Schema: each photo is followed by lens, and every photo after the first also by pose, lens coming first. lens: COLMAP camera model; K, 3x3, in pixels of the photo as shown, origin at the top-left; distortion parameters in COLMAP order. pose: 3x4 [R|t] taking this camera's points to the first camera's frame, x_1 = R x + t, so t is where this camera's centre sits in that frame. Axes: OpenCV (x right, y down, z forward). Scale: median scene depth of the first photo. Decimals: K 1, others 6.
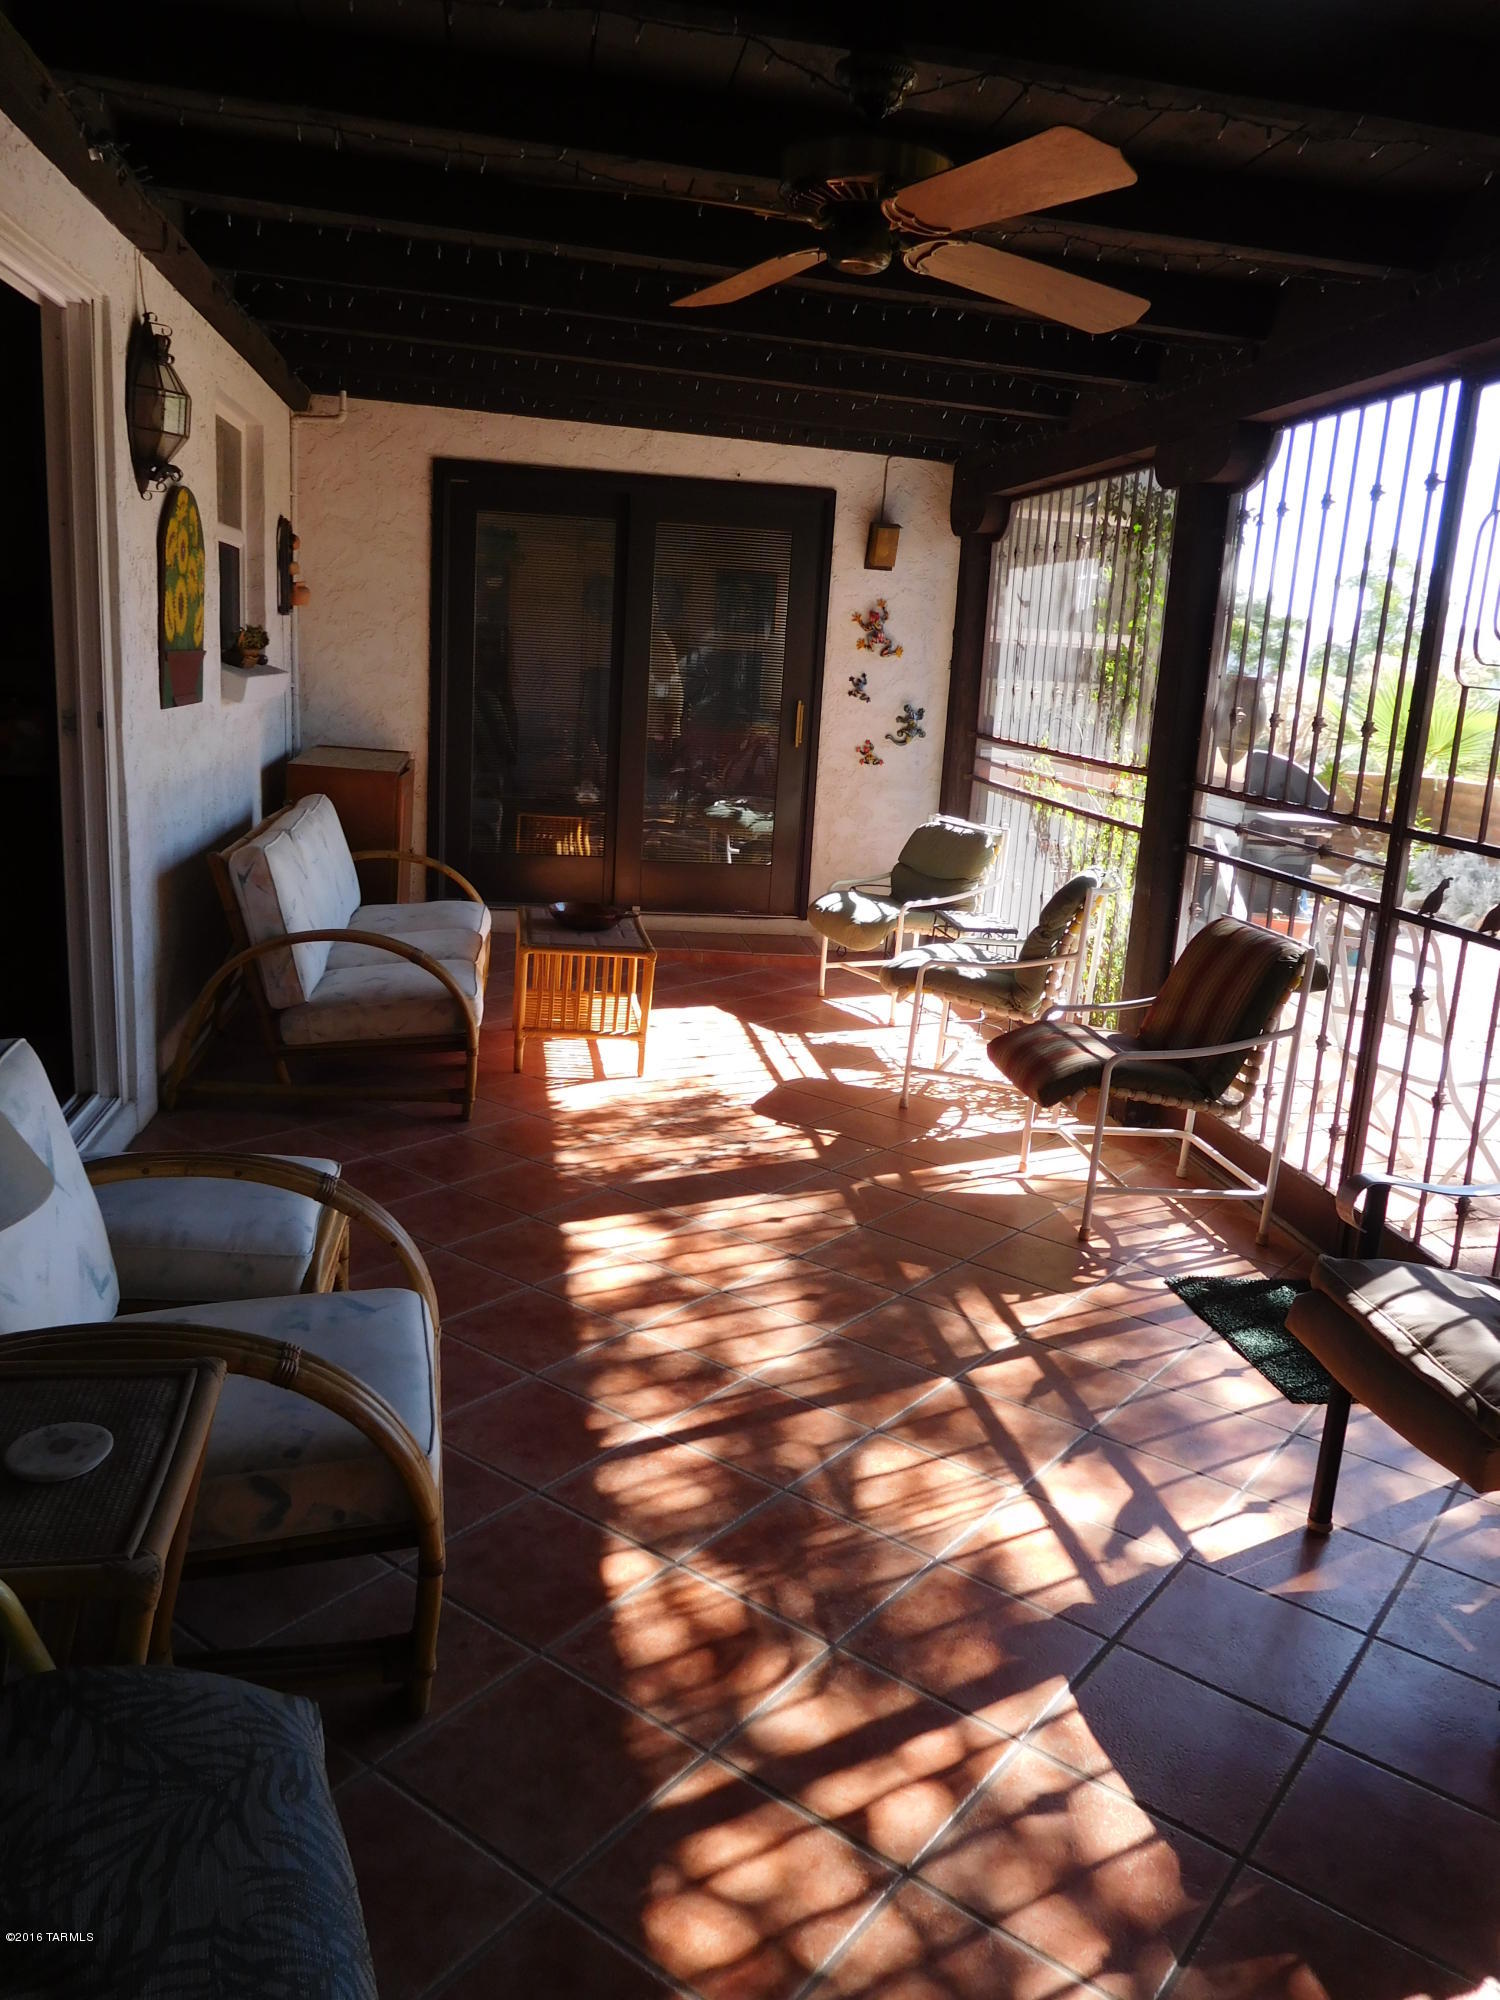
lens RADIAL K [[1530.3, 0, 750.0], [0, 1530.3, 1000.0], [0, 0, 1]] dist [-0.000702, -0.000159]
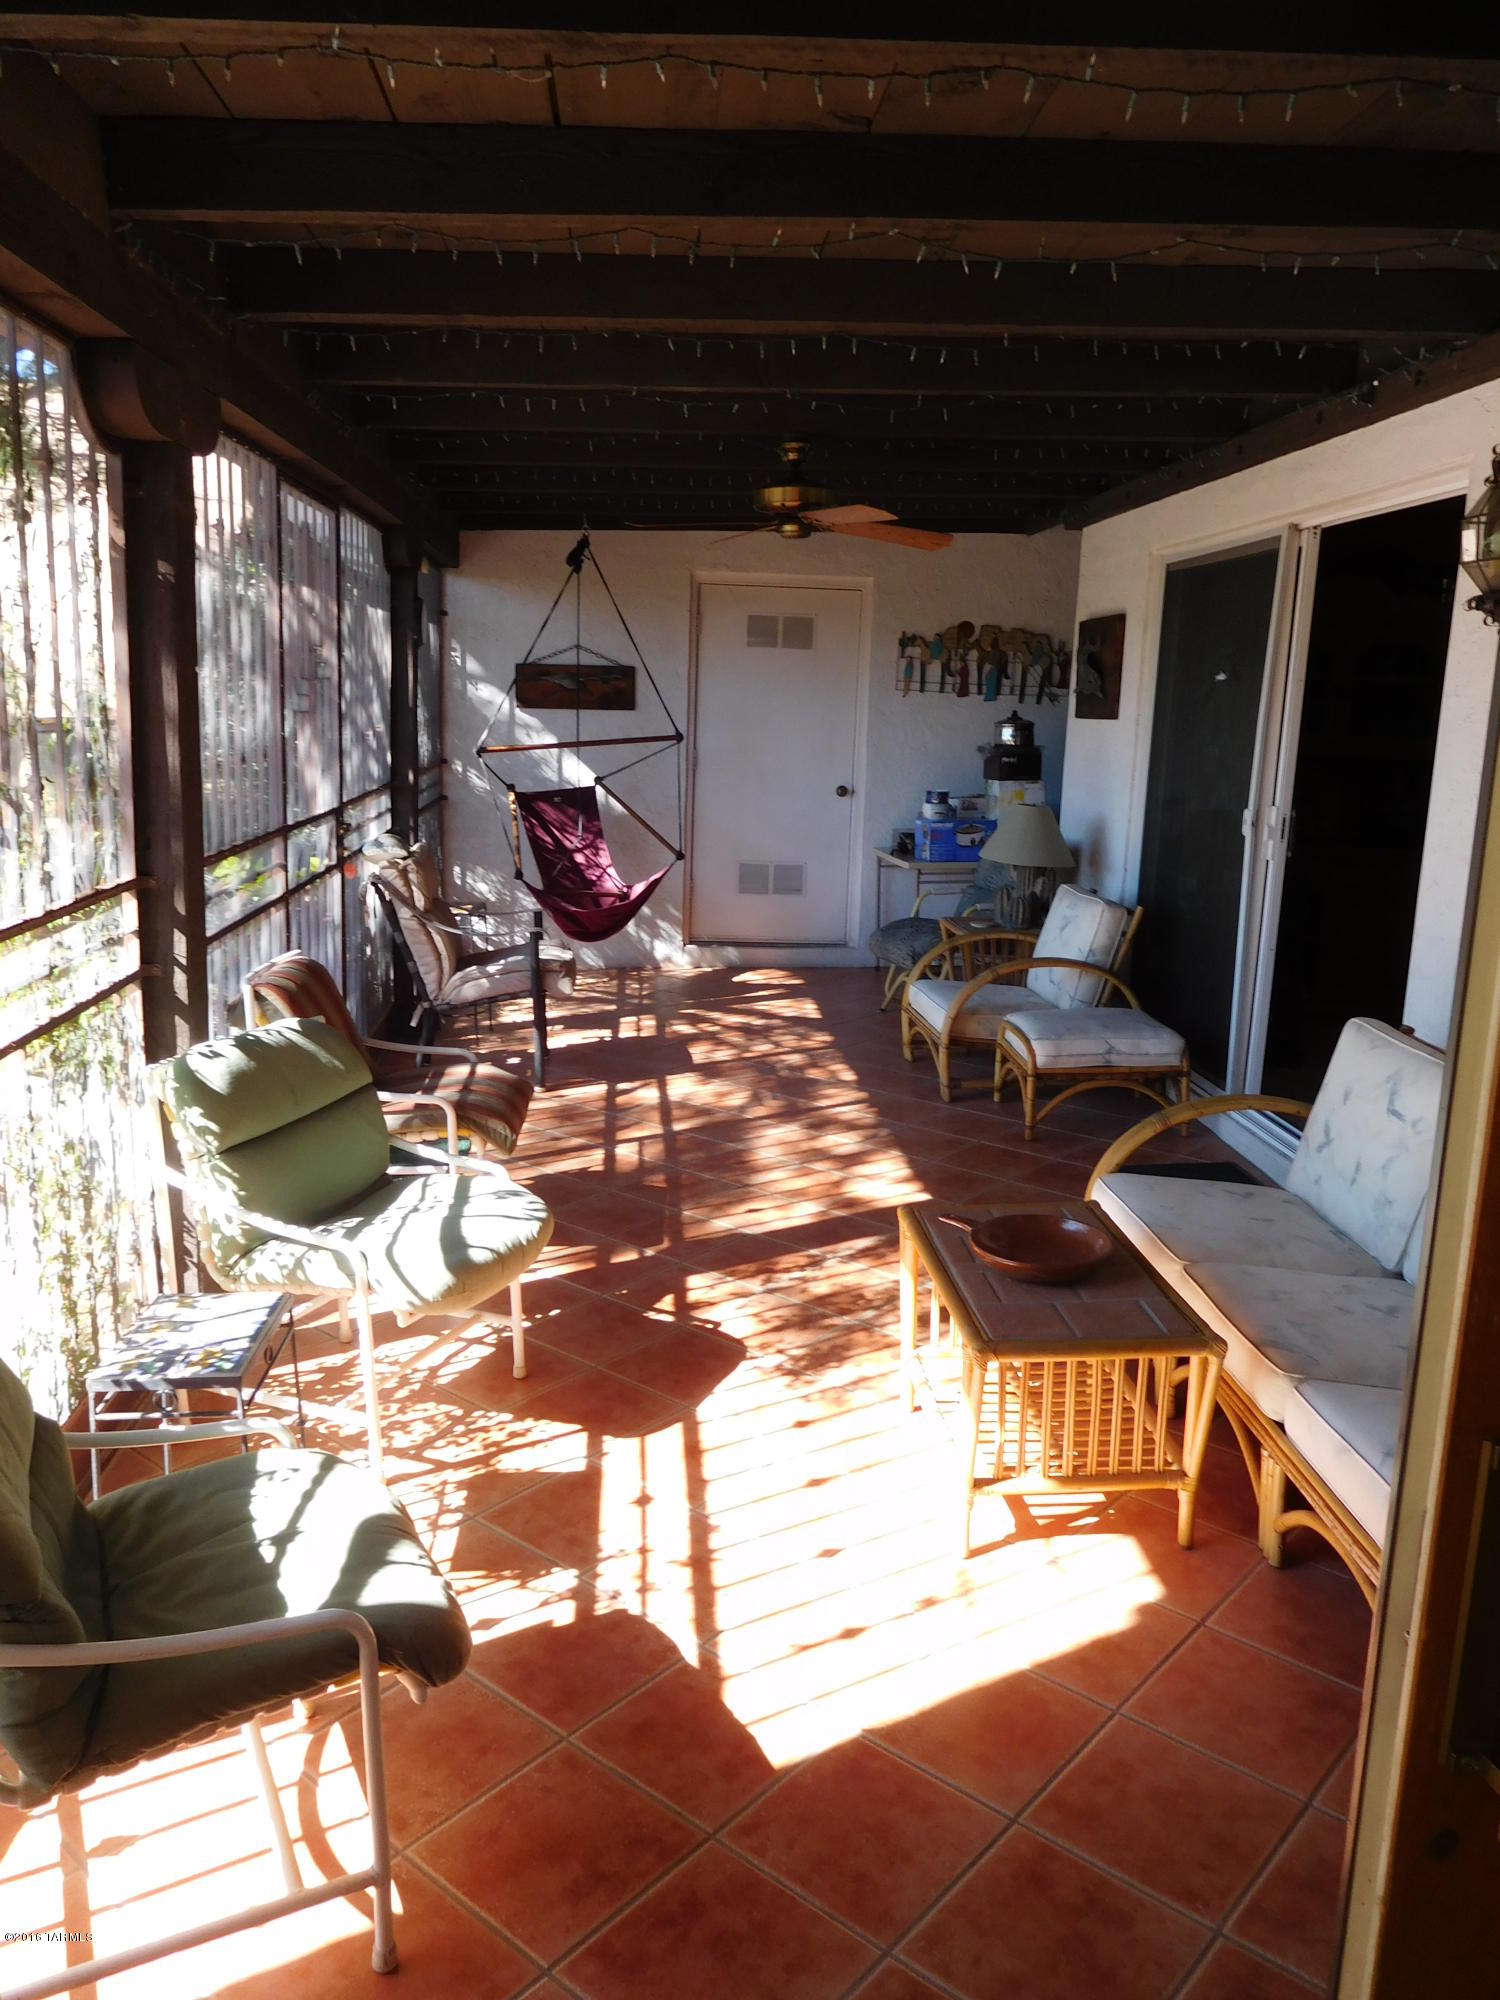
lens RADIAL K [[1530.3, 0, 750.0], [0, 1530.3, 1000.0], [0, 0, 1]] dist [-0.000702, -0.000159]
pose [[-0.993073, -0.098761, 0.063665, -0.035310], [-0.062823, 0.904133, 0.422607, -0.459479], [-0.099299, 0.415679, -0.904074, 1.843897]]
